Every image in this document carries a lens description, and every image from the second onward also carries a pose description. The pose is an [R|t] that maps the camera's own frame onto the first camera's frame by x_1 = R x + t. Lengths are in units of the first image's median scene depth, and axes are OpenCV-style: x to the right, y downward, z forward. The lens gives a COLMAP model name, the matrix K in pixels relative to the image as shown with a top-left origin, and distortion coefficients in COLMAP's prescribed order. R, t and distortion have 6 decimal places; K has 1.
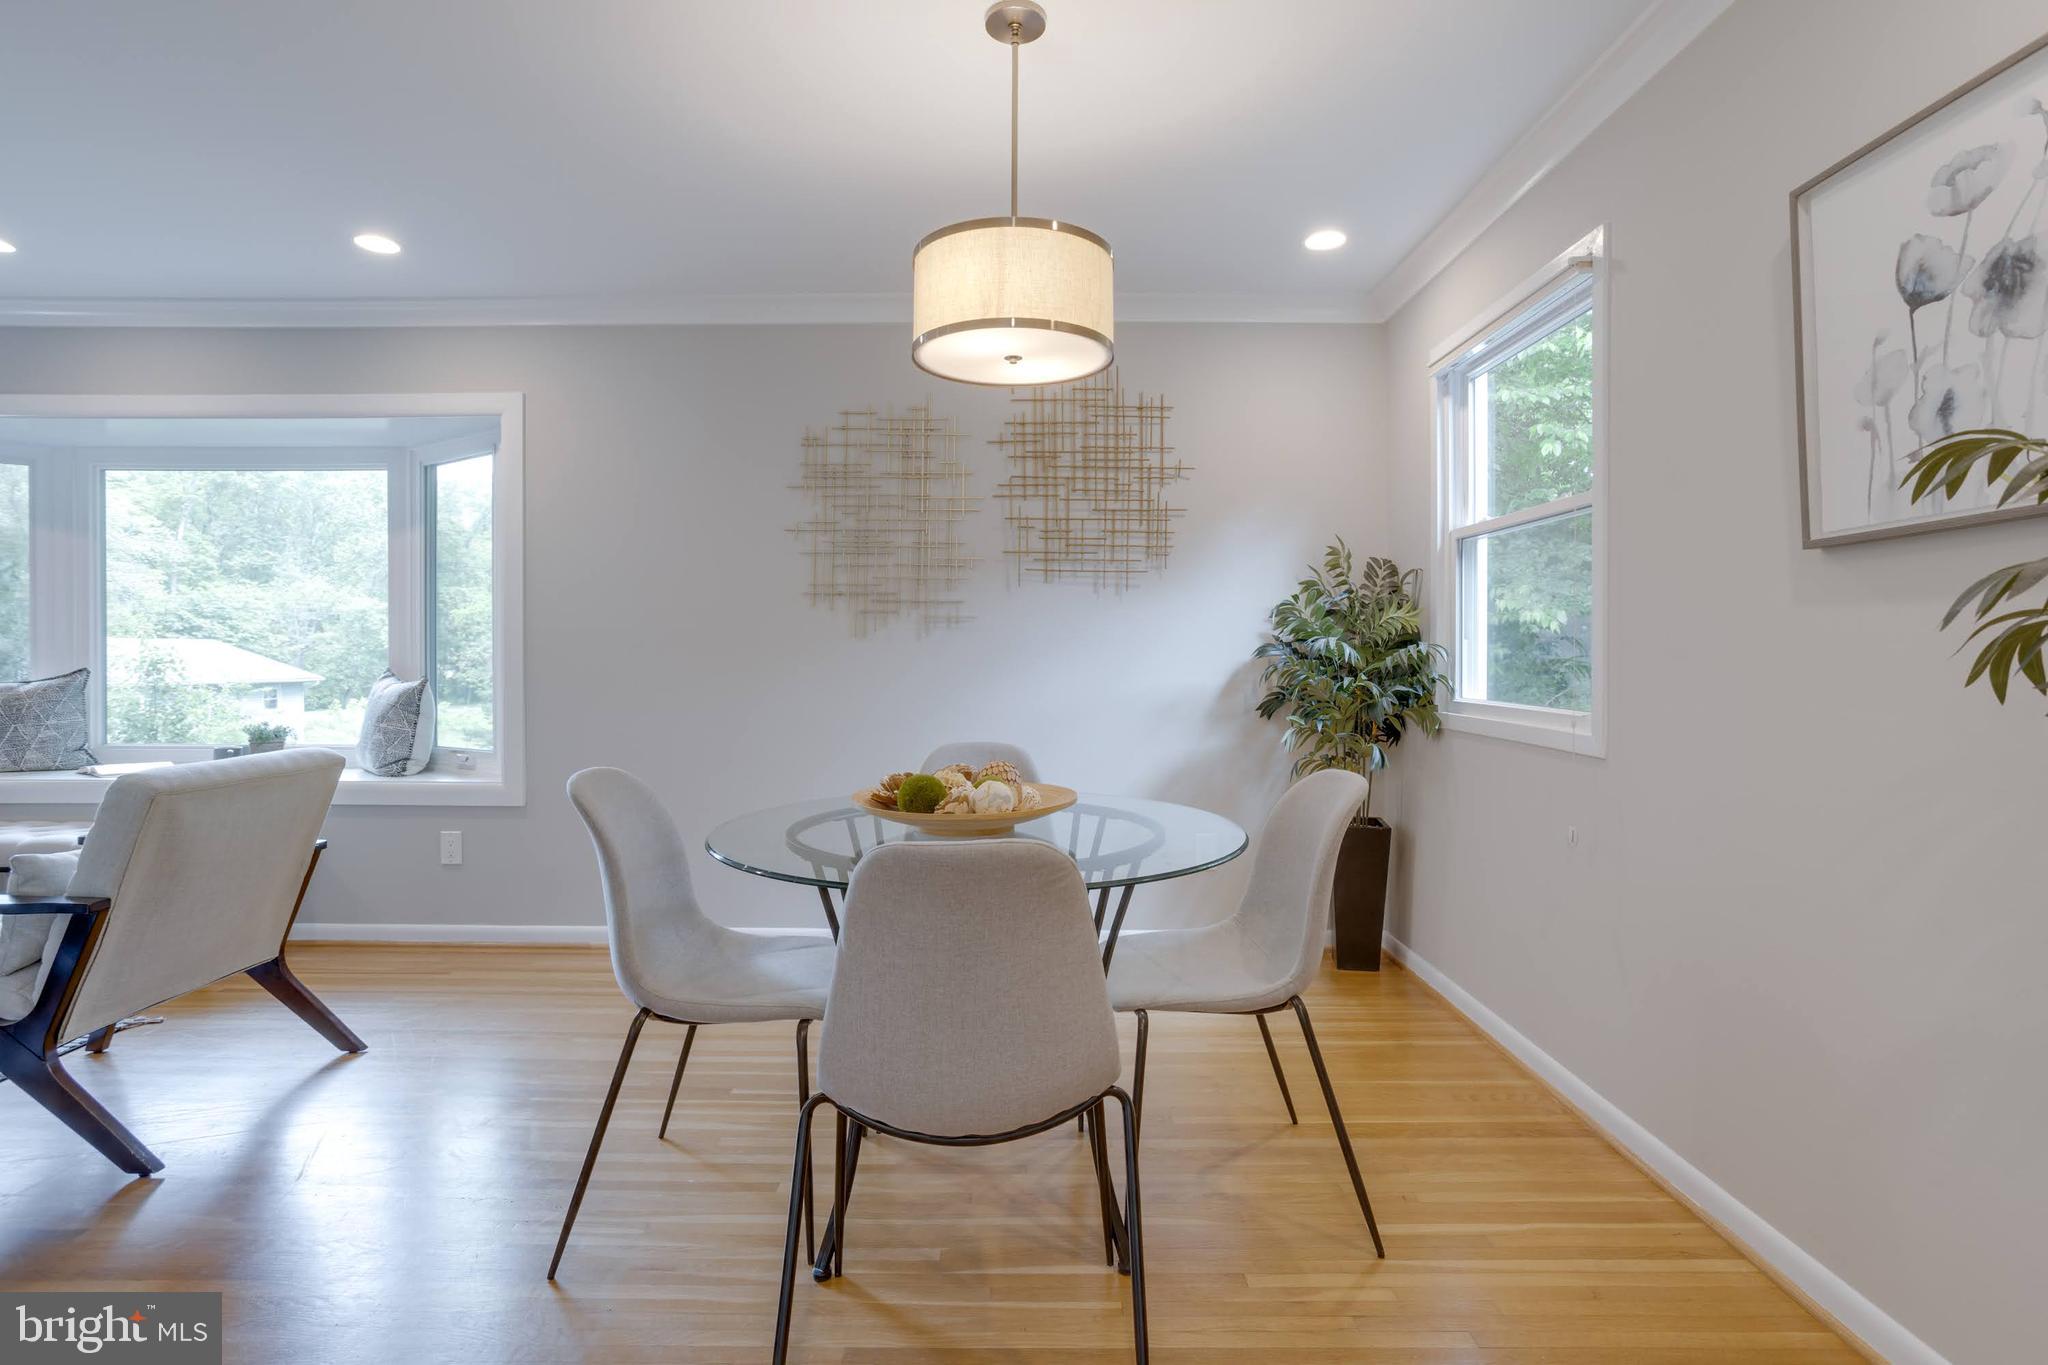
lens RADIAL K [[1016.8, 0, 1026.3], [0, 1016.8, 641.9], [0, 0, 1]] dist [-0.057784, 0.053972]
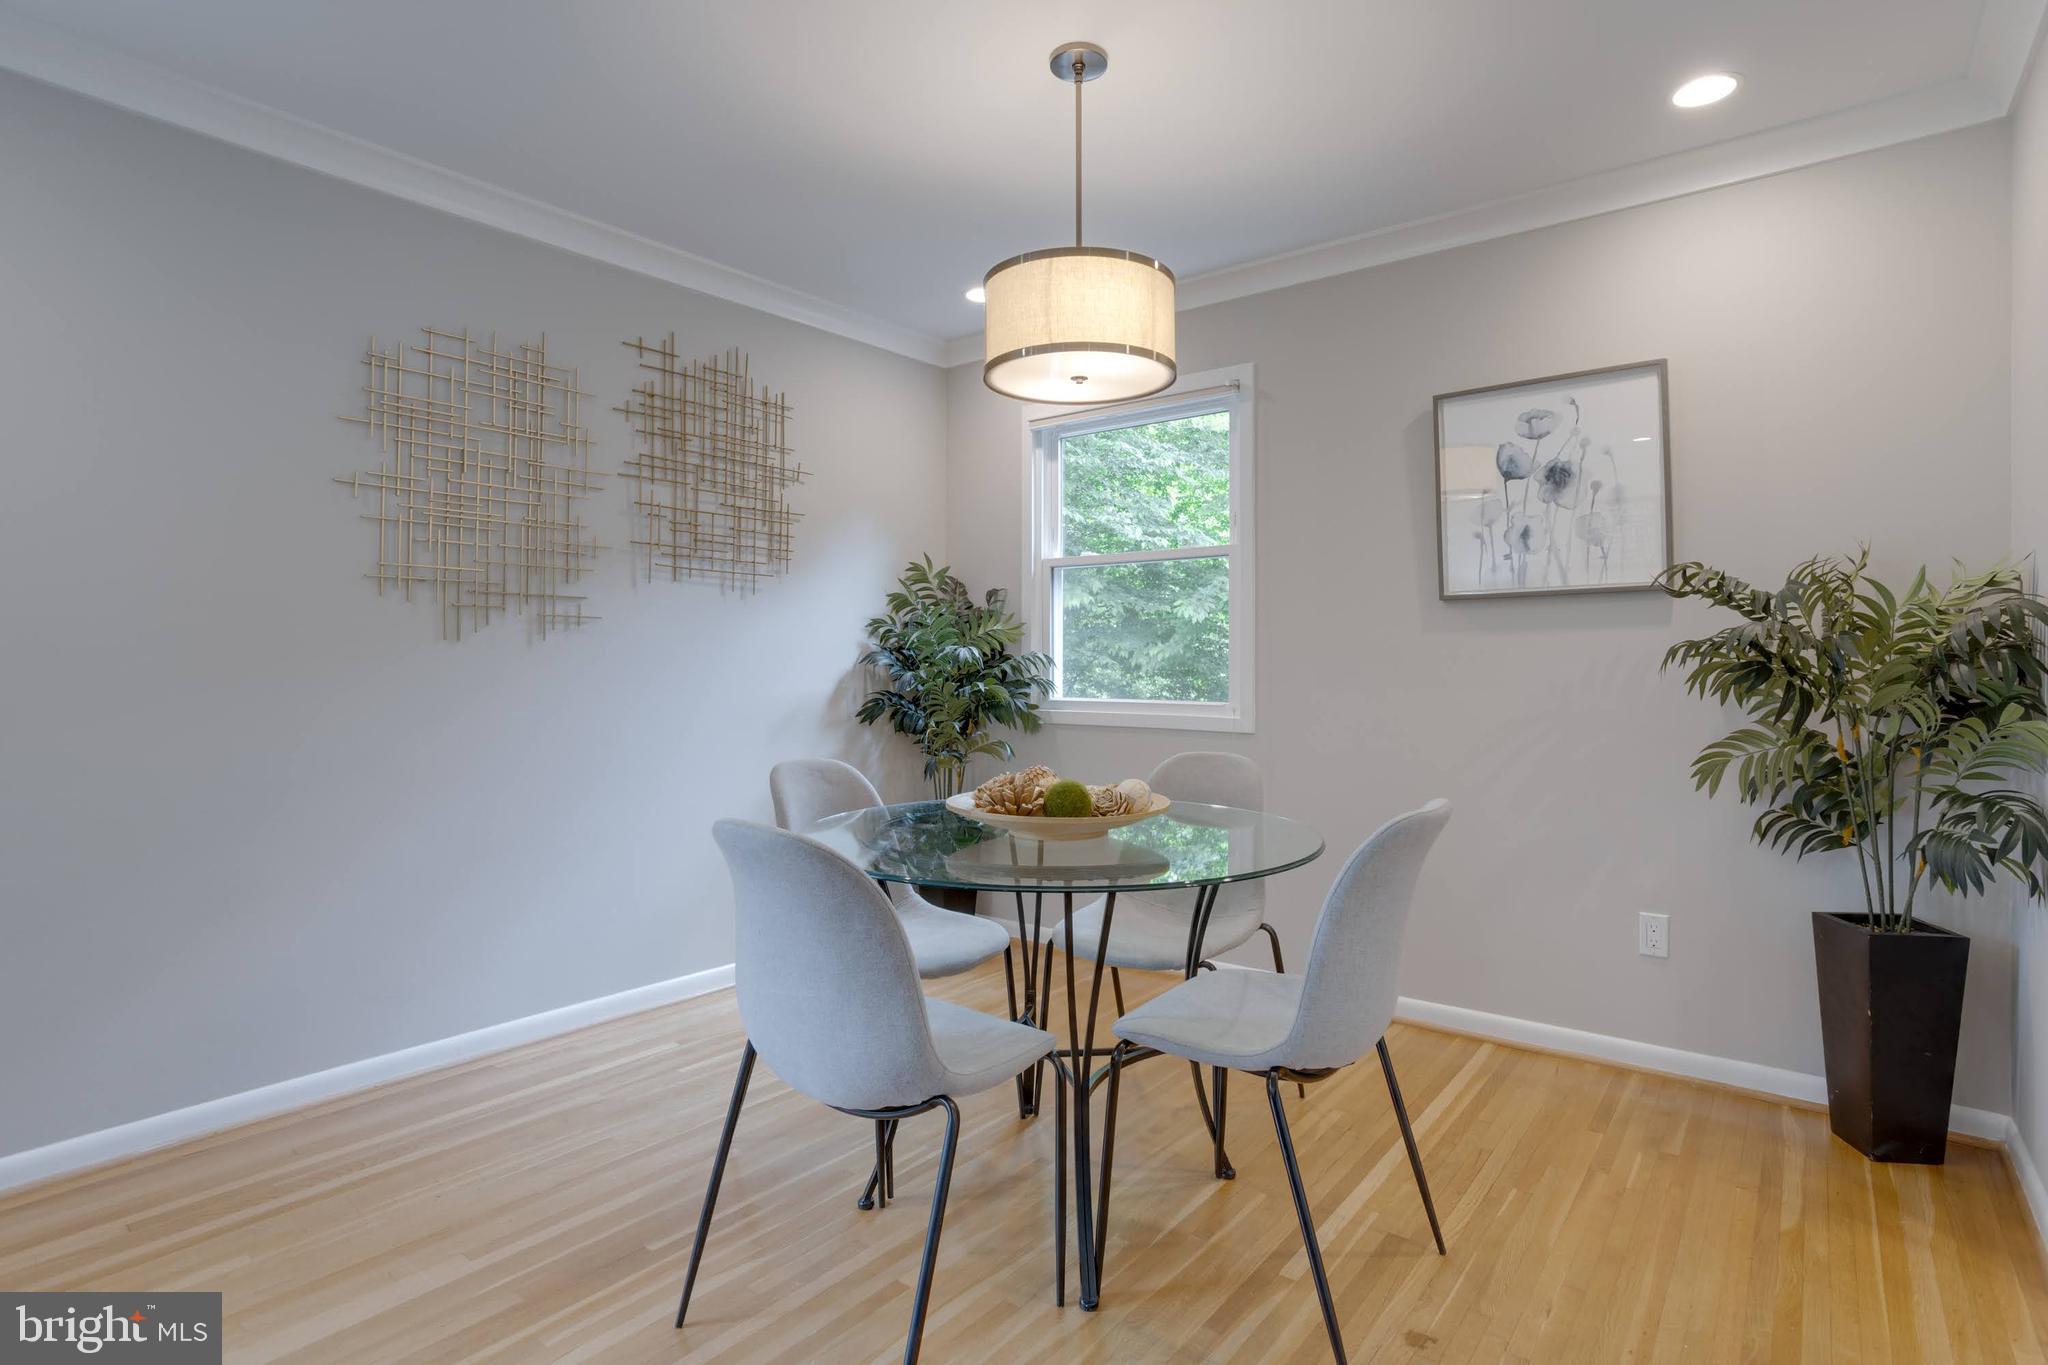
lens RADIAL K [[1069.6, 0, 1028.5], [0, 1069.6, 631.0], [0, 0, 1]] dist [-0.000390, -0.000130]
pose [[0.615375, 0.019983, 0.787981, -0.519859], [-0.006635, 0.999775, -0.020172, 0.001296], [-0.788206, 0.007185, 0.615369, 0.191750]]
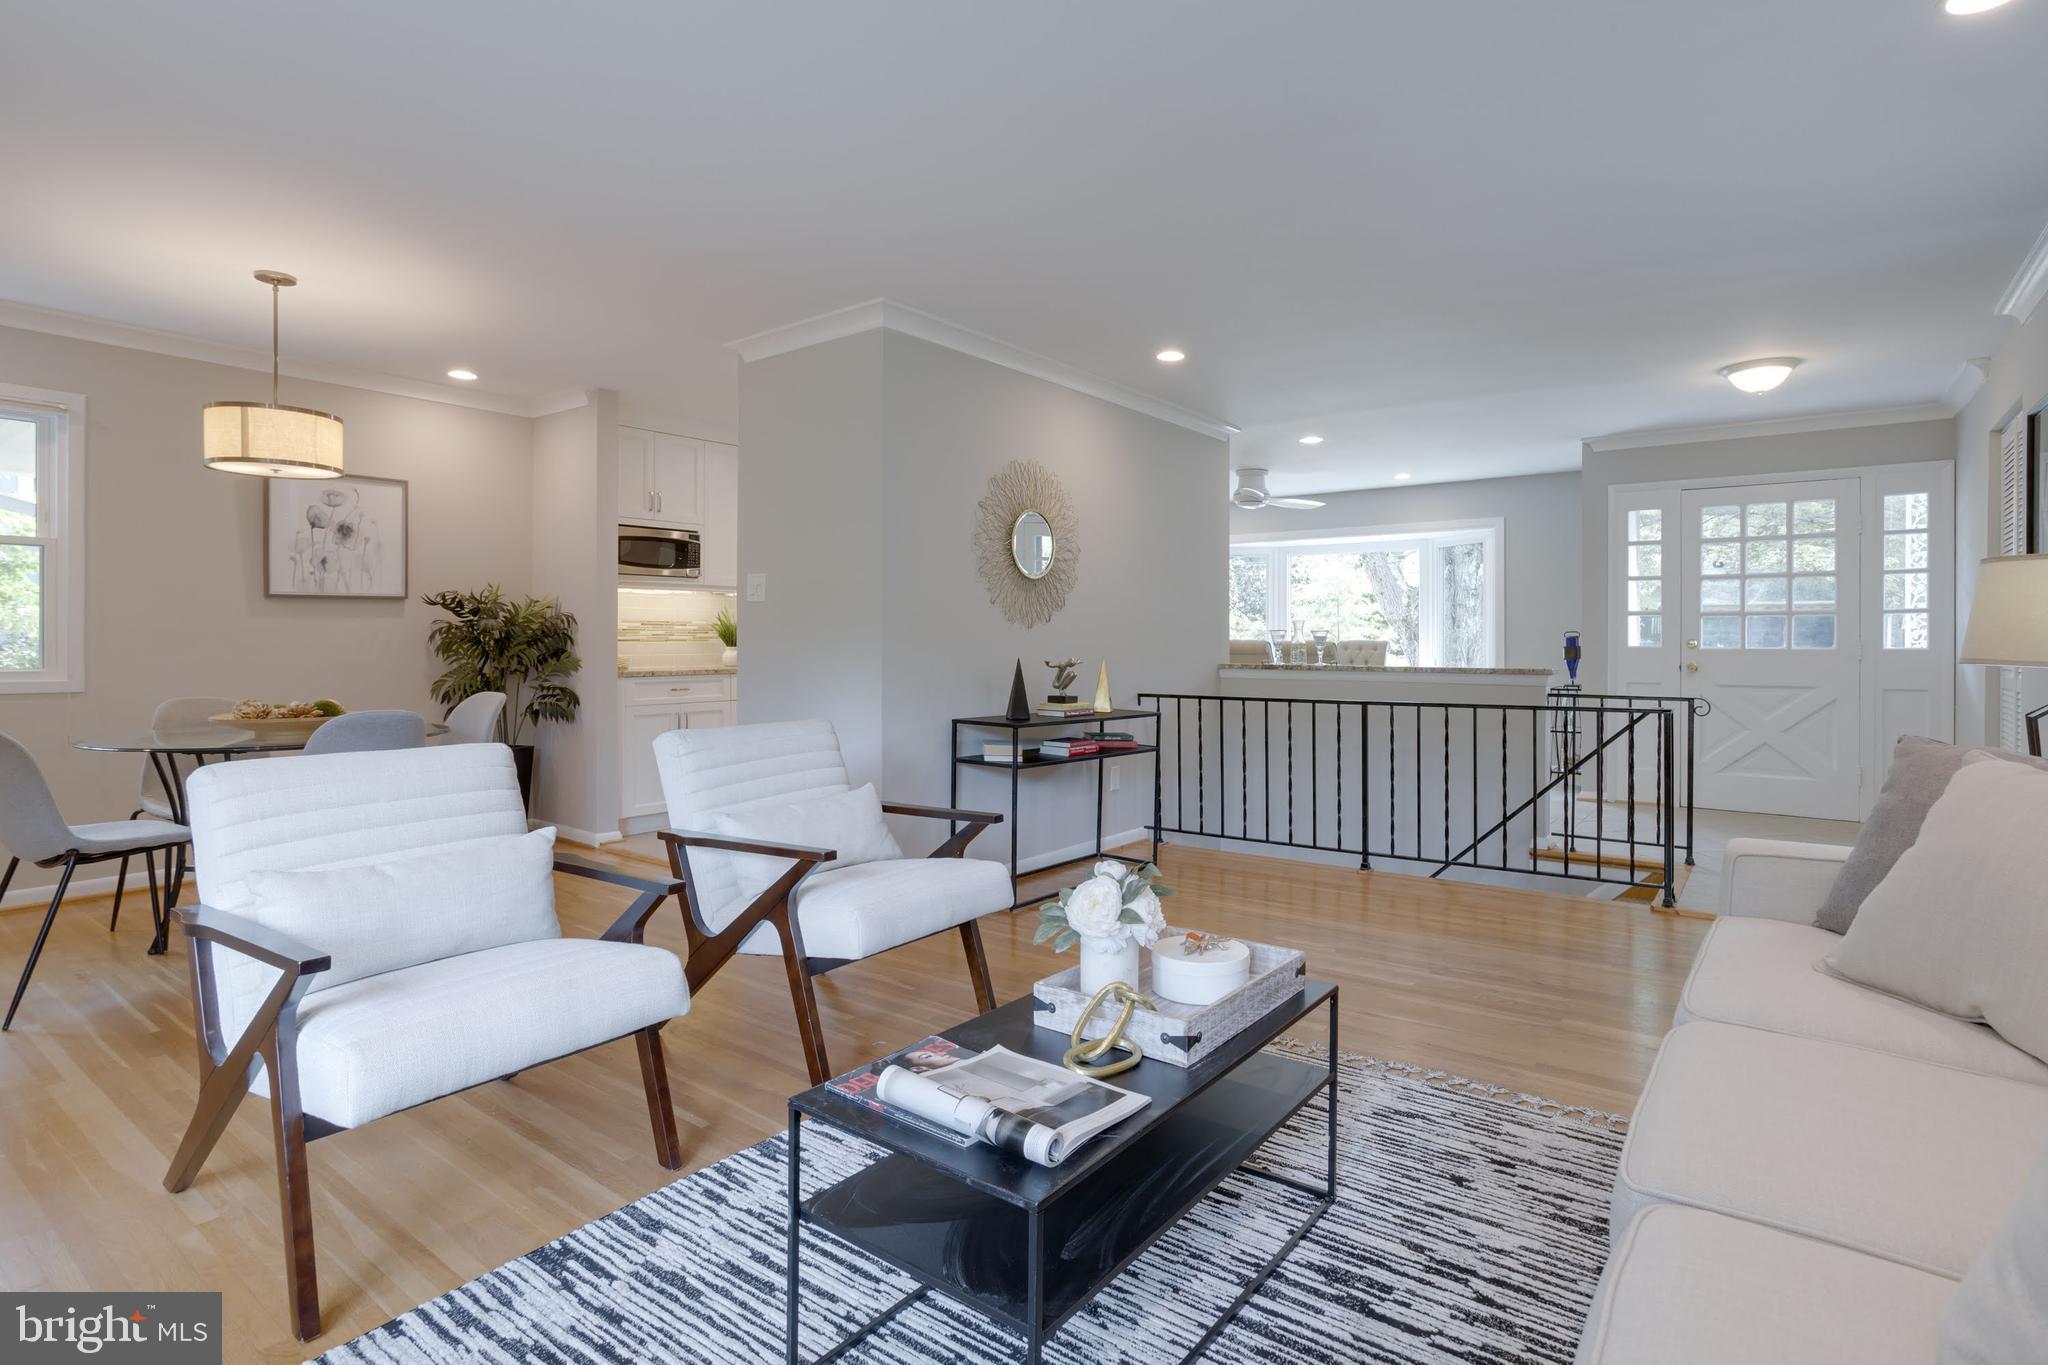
lens RADIAL K [[1016.8, 0, 1026.3], [0, 1016.8, 641.9], [0, 0, 1]] dist [-0.057784, 0.053972]
pose [[-0.789573, -0.002457, 0.613652, -1.168640], [-0.006080, 0.999974, -0.003819, 0.012706], [-0.613626, -0.006747, -0.789568, 0.865616]]
